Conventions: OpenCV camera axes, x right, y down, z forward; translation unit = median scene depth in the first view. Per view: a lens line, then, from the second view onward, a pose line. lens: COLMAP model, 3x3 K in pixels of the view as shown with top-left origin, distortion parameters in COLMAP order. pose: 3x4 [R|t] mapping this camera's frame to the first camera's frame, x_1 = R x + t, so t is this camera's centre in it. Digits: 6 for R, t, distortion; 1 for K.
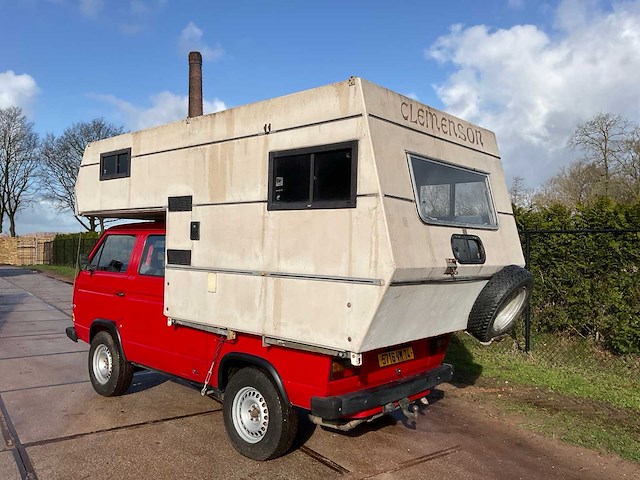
lens RADIAL K [[537.1, 0, 311.2], [0, 537.1, 237.0], [0, 0, 1]] dist [0.009952, -0.004490]
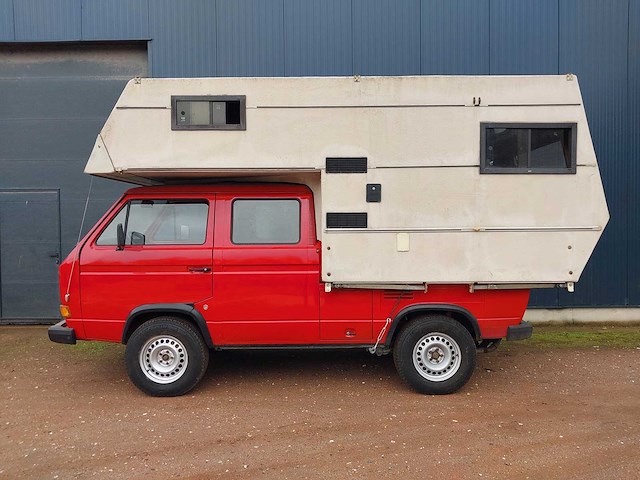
lens RADIAL K [[506.6, 0, 320.0], [0, 506.6, 240.0], [0, 0, 1]] dist [0.115469, -0.285379]
pose [[0.738091, -0.053775, 0.672554, -0.997194], [0.013278, 0.997783, 0.065207, 0.013809], [-0.674570, -0.039199, 0.737169, 0.387056]]
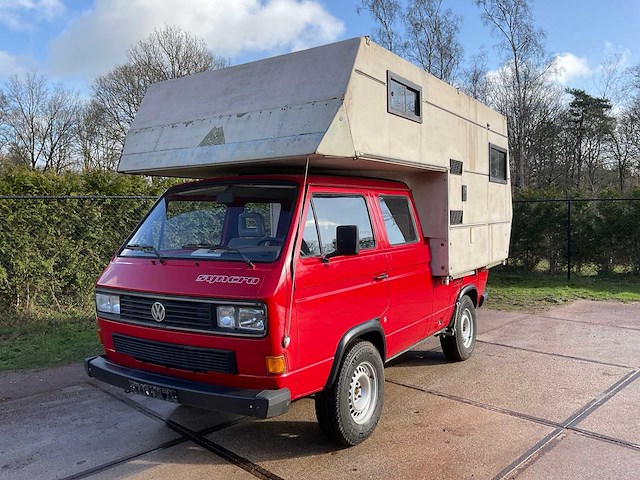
lens RADIAL K [[541.2, 0, 320.0], [0, 541.2, 240.0], [0, 0, 1]] dist [0.032020, -0.005231]
pose [[-0.177830, -0.064584, 0.981940, -1.395735], [0.003179, 0.997801, 0.066203, 0.011168], [-0.984056, 0.014894, -0.177233, 1.610461]]
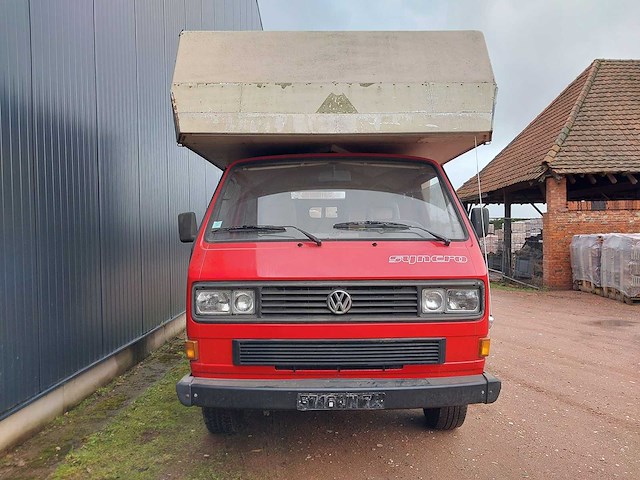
lens RADIAL K [[537.1, 0, 311.2], [0, 537.1, 237.0], [0, 0, 1]] dist [0.009952, -0.004490]
pose [[-0.680295, -0.026914, 0.732444, -1.029144], [-0.024084, 0.999607, 0.014362, 0.081555], [-0.732542, -0.007869, -0.680676, 2.171563]]
